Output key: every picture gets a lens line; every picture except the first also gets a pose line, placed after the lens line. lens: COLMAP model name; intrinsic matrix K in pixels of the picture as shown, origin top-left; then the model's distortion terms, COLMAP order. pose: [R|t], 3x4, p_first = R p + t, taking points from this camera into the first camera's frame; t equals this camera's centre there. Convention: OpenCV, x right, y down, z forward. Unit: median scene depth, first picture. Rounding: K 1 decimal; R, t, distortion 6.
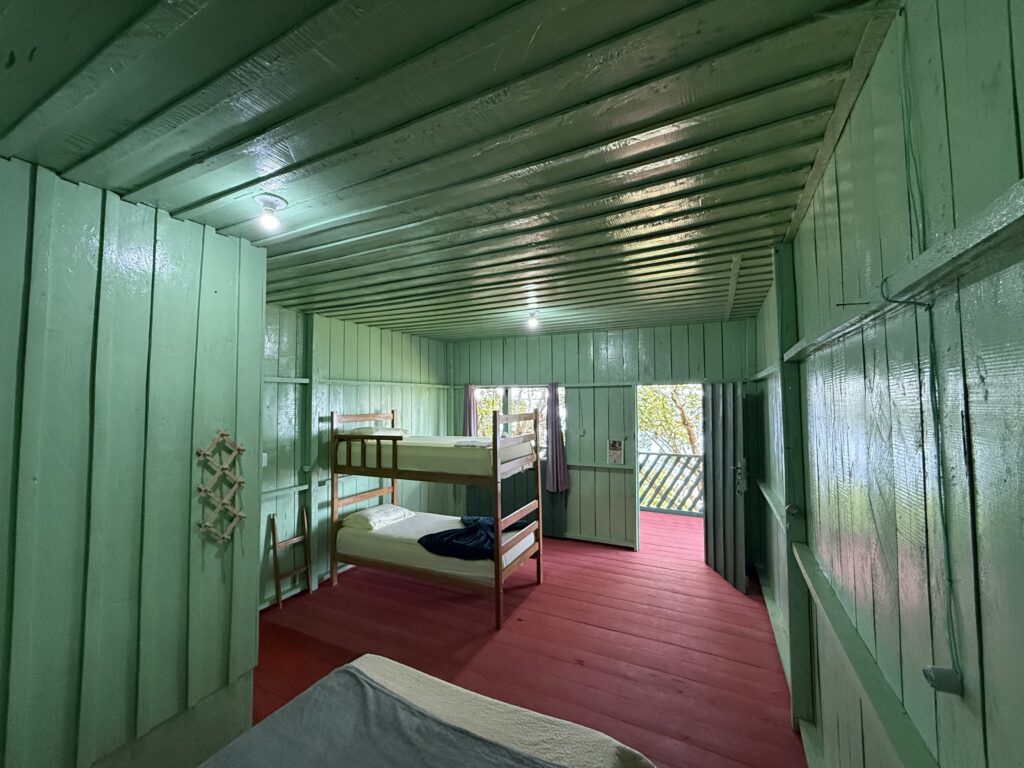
lens RADIAL K [[408.7, 0, 507.3], [0, 408.7, 383.3], [0, 0, 1]] dist [0.000150, -0.000386]
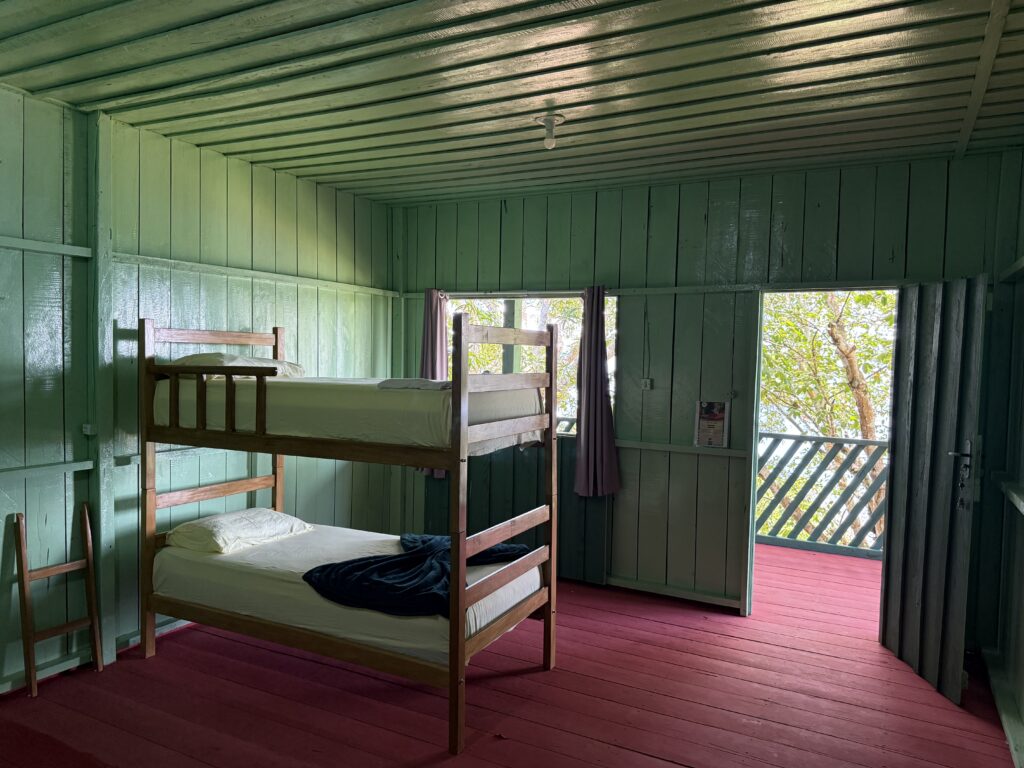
lens RADIAL K [[721.2, 0, 512.0], [0, 721.2, 384.0], [0, 0, 1]] dist [0.052780, -0.060855]
pose [[0.999272, 0.029177, -0.024576, 0.046821], [-0.027053, 0.996207, 0.082699, 0.065668], [0.026895, -0.081974, 0.996271, 0.129809]]
